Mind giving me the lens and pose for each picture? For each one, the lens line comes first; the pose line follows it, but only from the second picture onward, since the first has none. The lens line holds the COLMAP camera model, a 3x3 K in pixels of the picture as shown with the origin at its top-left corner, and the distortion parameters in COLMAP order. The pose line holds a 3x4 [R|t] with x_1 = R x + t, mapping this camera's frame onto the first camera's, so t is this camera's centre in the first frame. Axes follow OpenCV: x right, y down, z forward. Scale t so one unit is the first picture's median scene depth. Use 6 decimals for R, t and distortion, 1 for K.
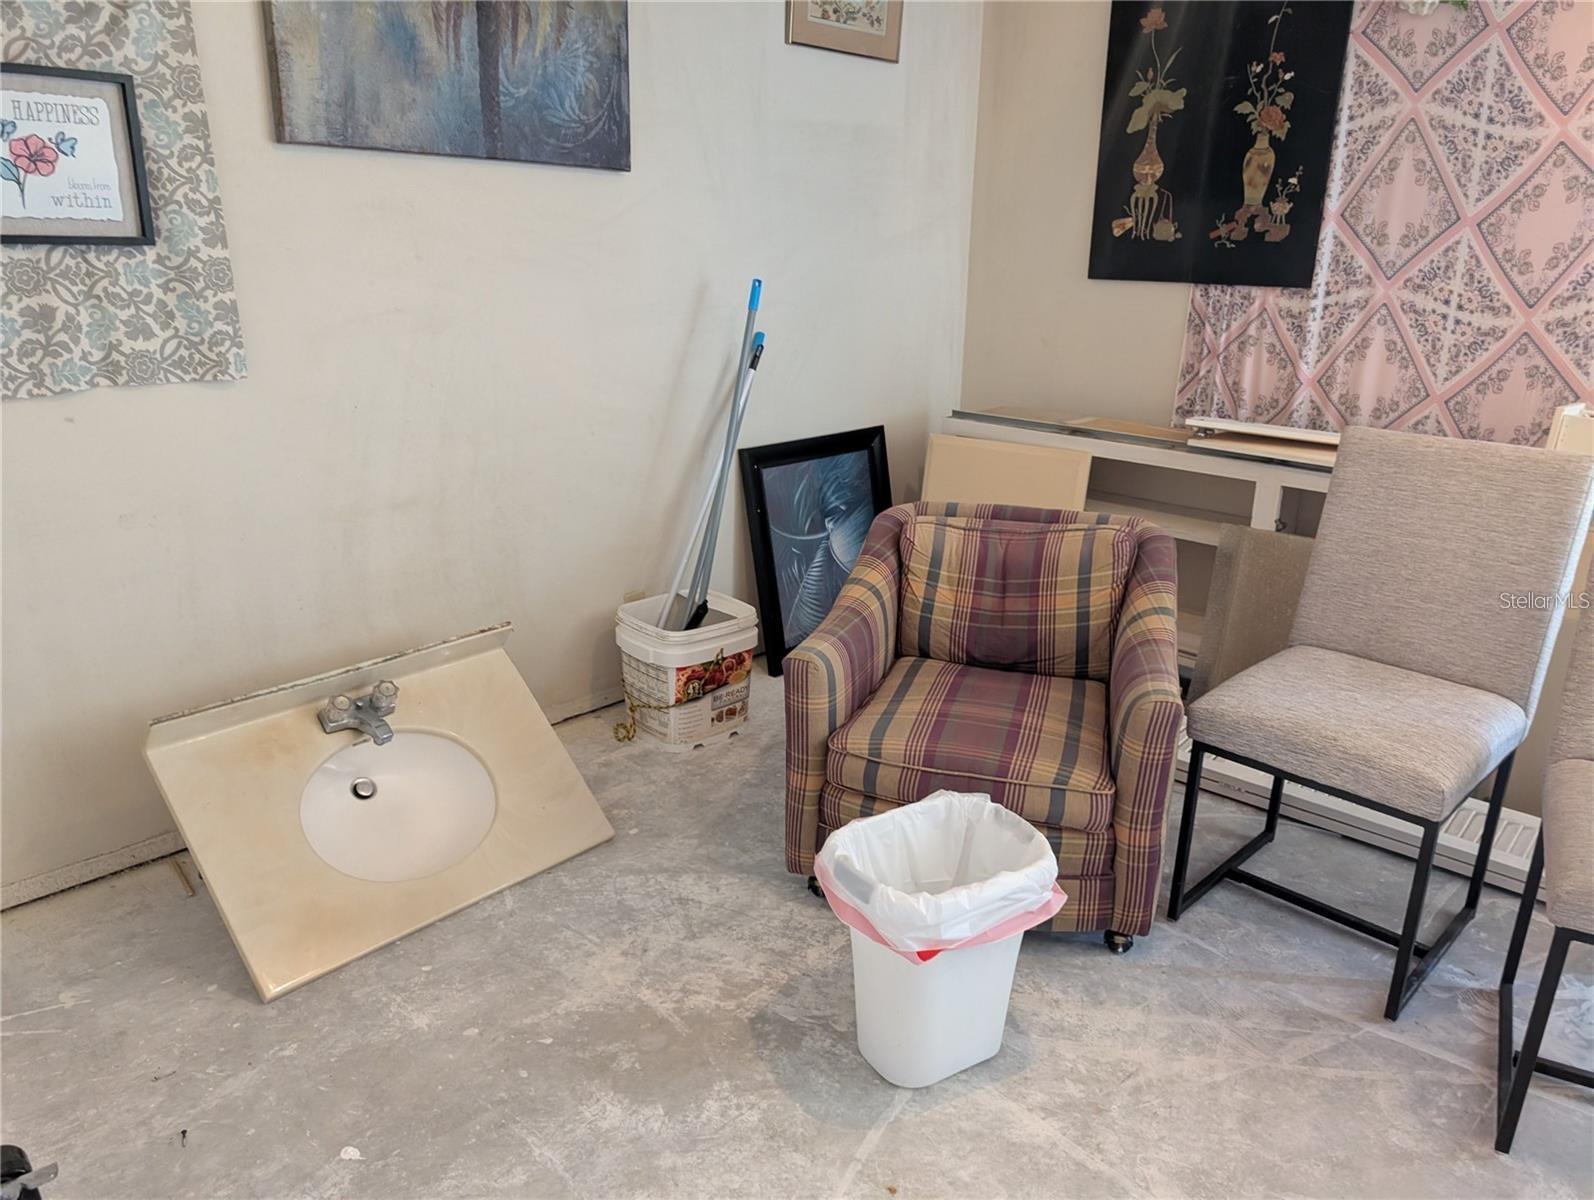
lens RADIAL K [[1146.9, 0, 815.2], [0, 1146.9, 613.2], [0, 0, 1]] dist [0.038233, -0.033333]
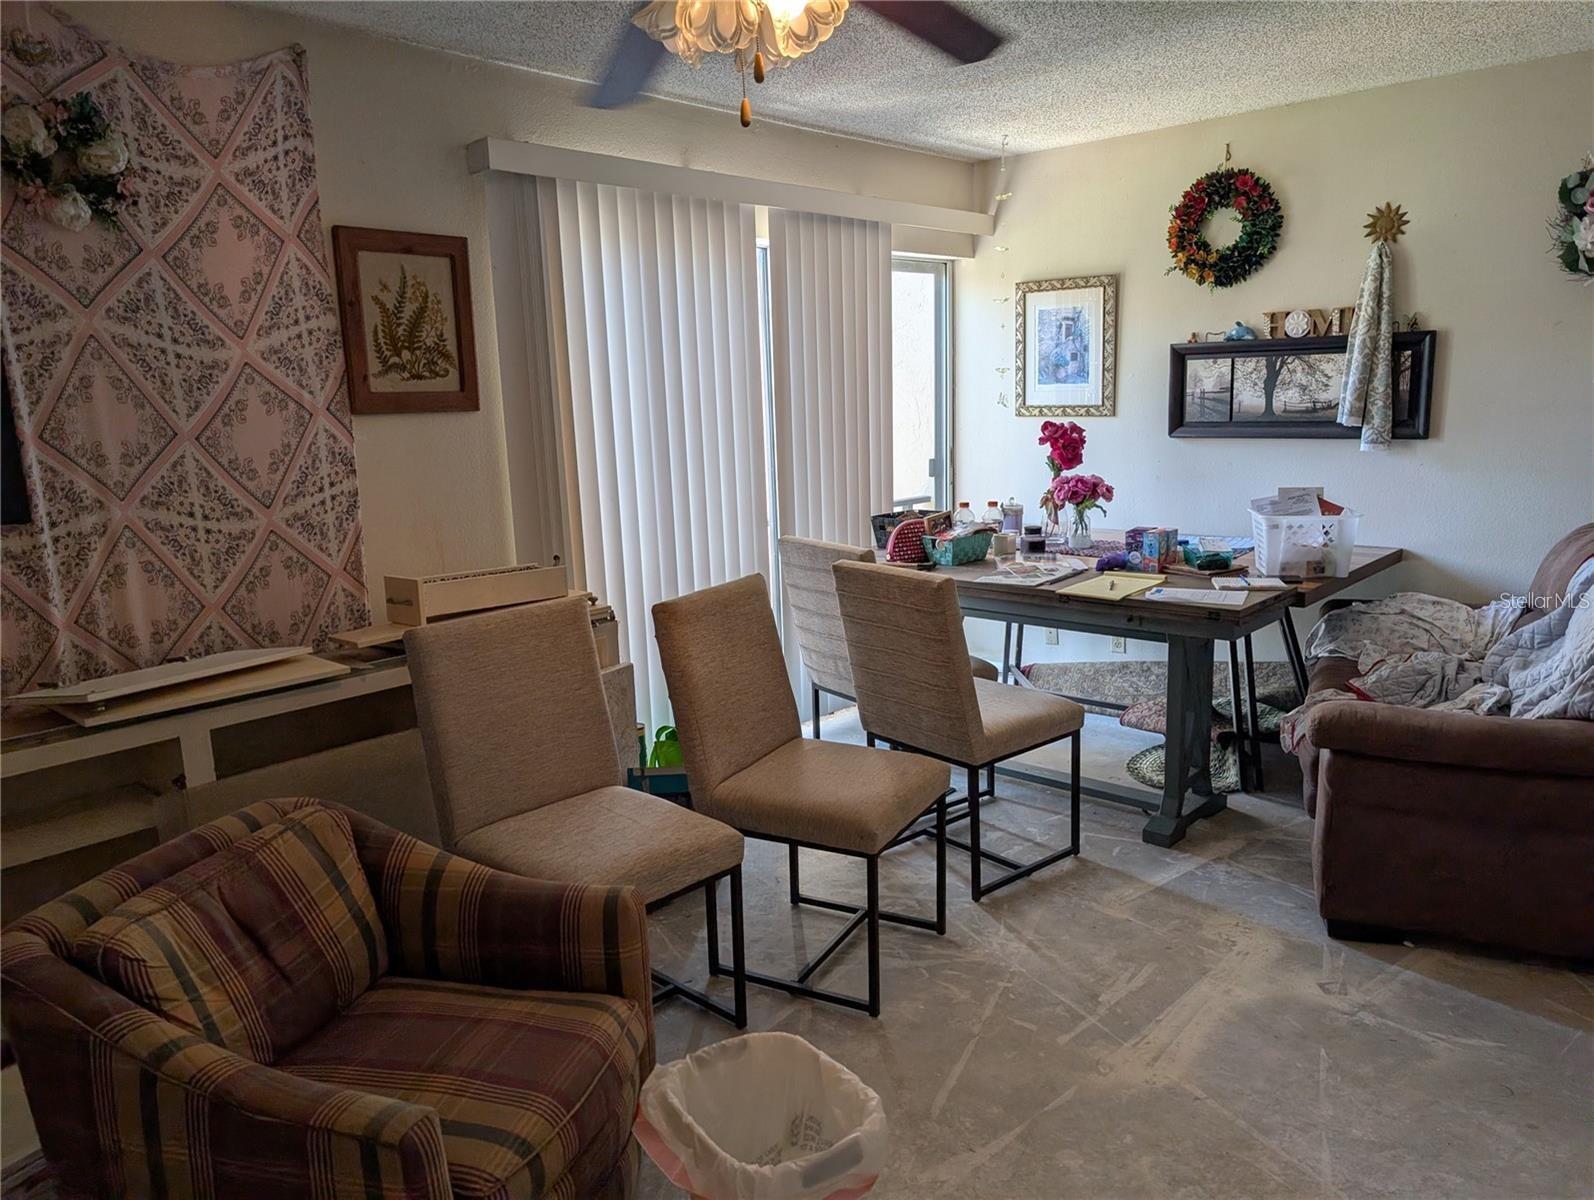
lens RADIAL K [[1146.9, 0, 824.9], [0, 1146.9, 612.9], [0, 0, 1]] dist [0.038233, -0.033333]
pose [[-0.029052, -0.215083, 0.976164, -0.496636], [0.347227, 0.913590, 0.211630, -0.234454], [-0.937331, 0.345098, 0.048141, 0.522216]]
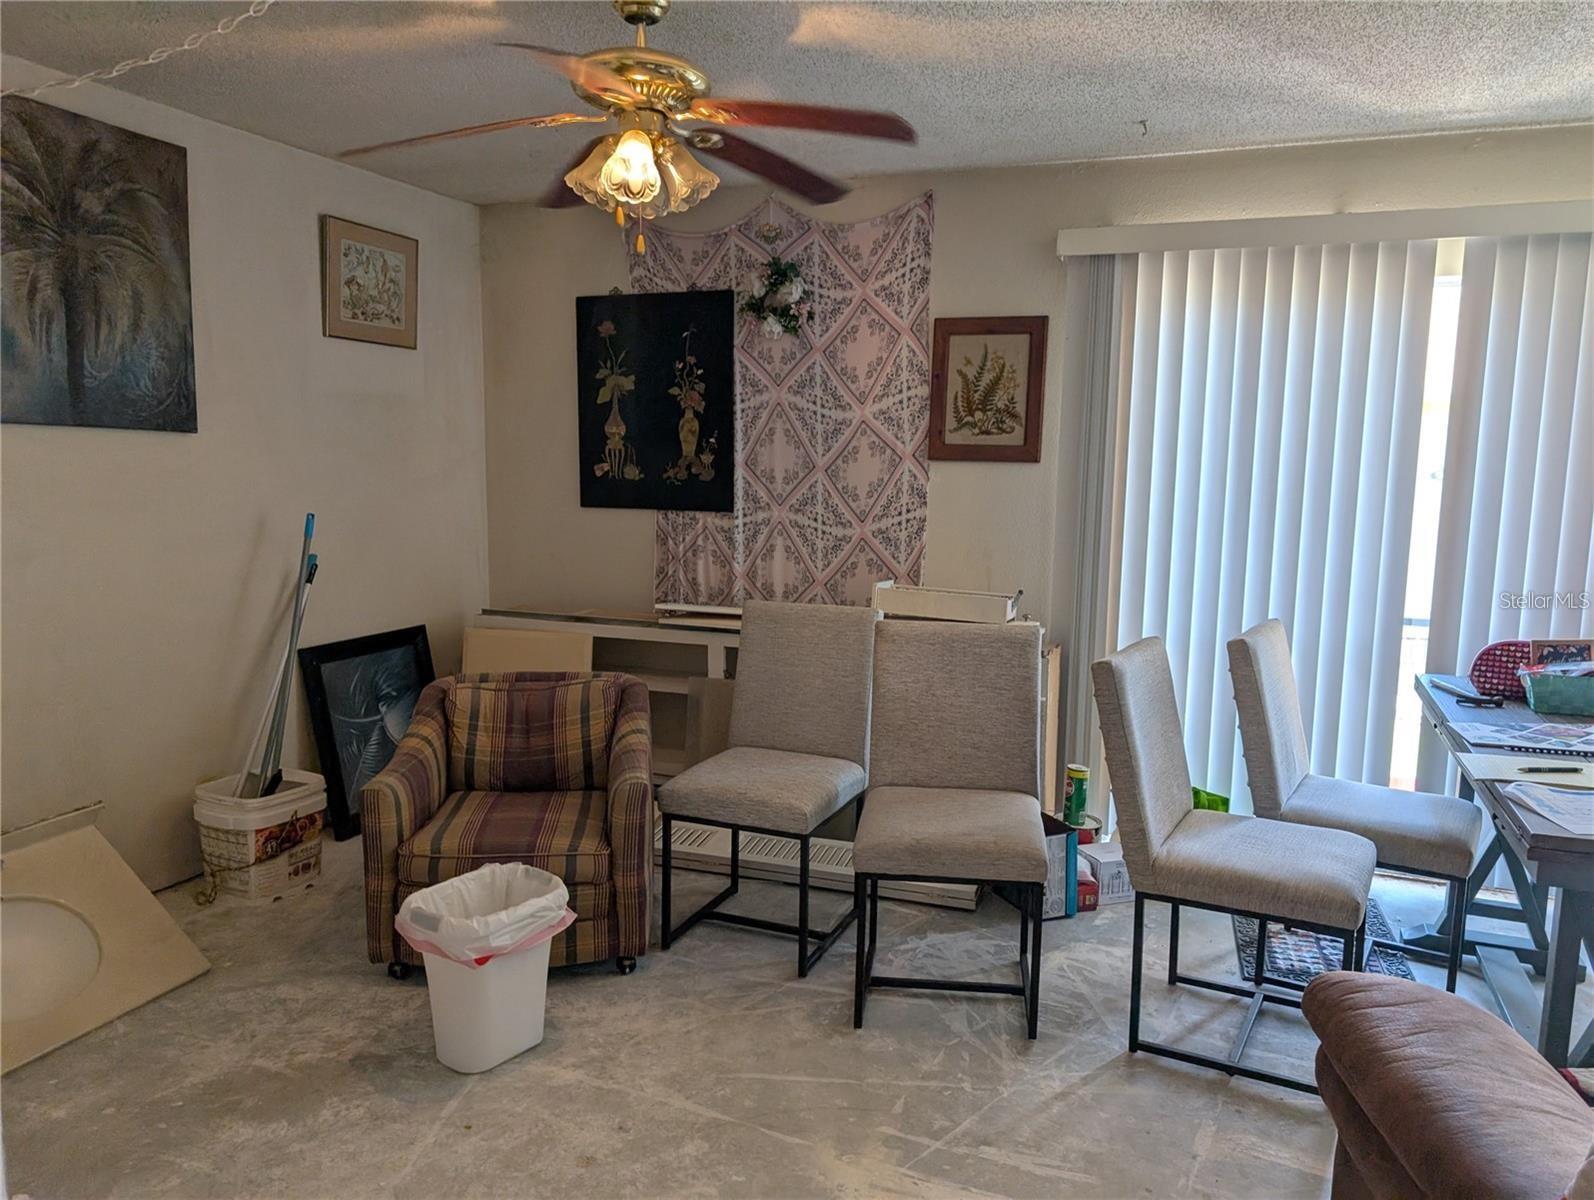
lens RADIAL K [[1146.9, 0, 803.0], [0, 1146.9, 624.2], [0, 0, 1]] dist [0.038233, -0.033333]
pose [[0.927937, -0.057471, 0.368280, -0.025286], [0.120285, 0.981352, -0.149933, 0.092329], [-0.352795, 0.183426, 0.917546, -0.361300]]
